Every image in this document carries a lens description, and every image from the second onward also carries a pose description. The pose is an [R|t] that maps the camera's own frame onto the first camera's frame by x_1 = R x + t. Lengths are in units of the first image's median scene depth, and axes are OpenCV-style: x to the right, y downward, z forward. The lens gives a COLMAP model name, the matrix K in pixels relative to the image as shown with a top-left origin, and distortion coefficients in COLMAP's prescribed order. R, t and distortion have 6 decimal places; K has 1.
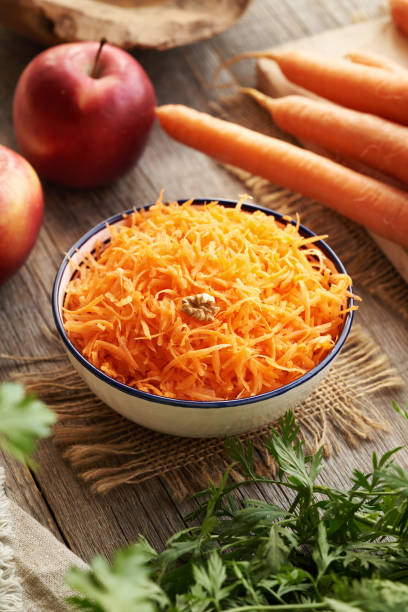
lens RADIAL K [[1939.3, 0, 204.0], [0, 1939.3, 306.0], [0, 0, 1]] dist [0.015570, -1.127581]
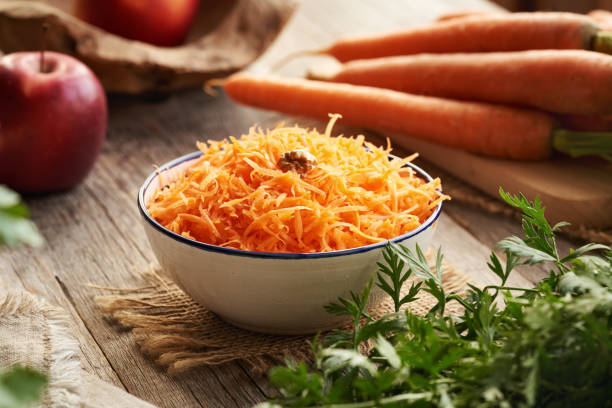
lens RADIAL K [[1939.3, 0, 306.0], [0, 1939.3, 204.0], [0, 0, 1]] dist [0.015570, -1.127581]
pose [[0.999050, 0.000141, -0.043574, 0.051129], [-0.017217, 0.919910, -0.391752, 0.390212], [0.040029, 0.392130, 0.919038, 0.091431]]
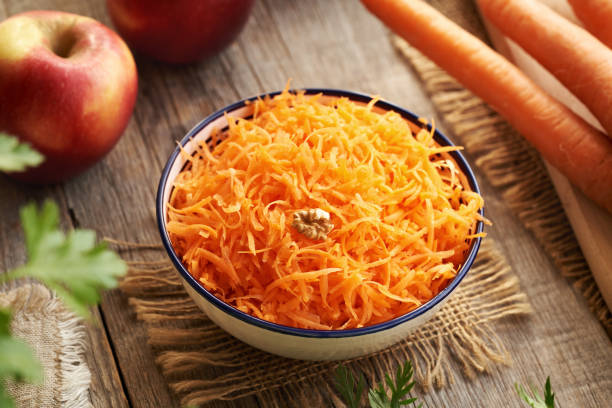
lens RADIAL K [[1939.3, 0, 306.0], [0, 1939.3, 204.0], [0, 0, 1]] dist [0.015570, -1.127581]
pose [[0.994579, 0.091517, -0.049373, 0.038479], [-0.086175, 0.991125, 0.101218, -0.098801], [0.058198, -0.096415, 0.993638, 0.085090]]
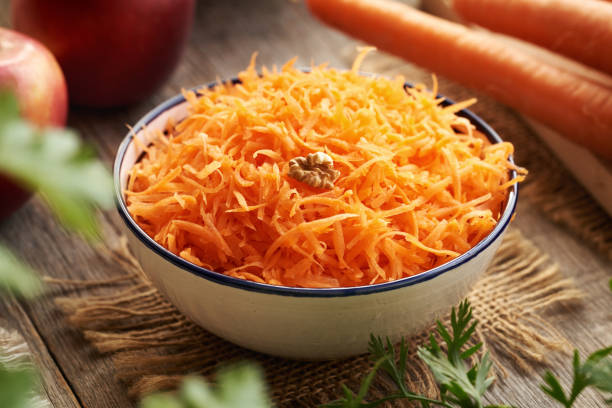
lens RADIAL K [[1939.3, 0, 306.0], [0, 1939.3, 204.0], [0, 0, 1]] dist [0.015570, -1.127581]
pose [[0.999286, -0.024060, 0.029137, -0.026010], [0.028939, 0.983114, -0.180692, 0.142103], [-0.024298, 0.181406, 0.983108, 0.273200]]
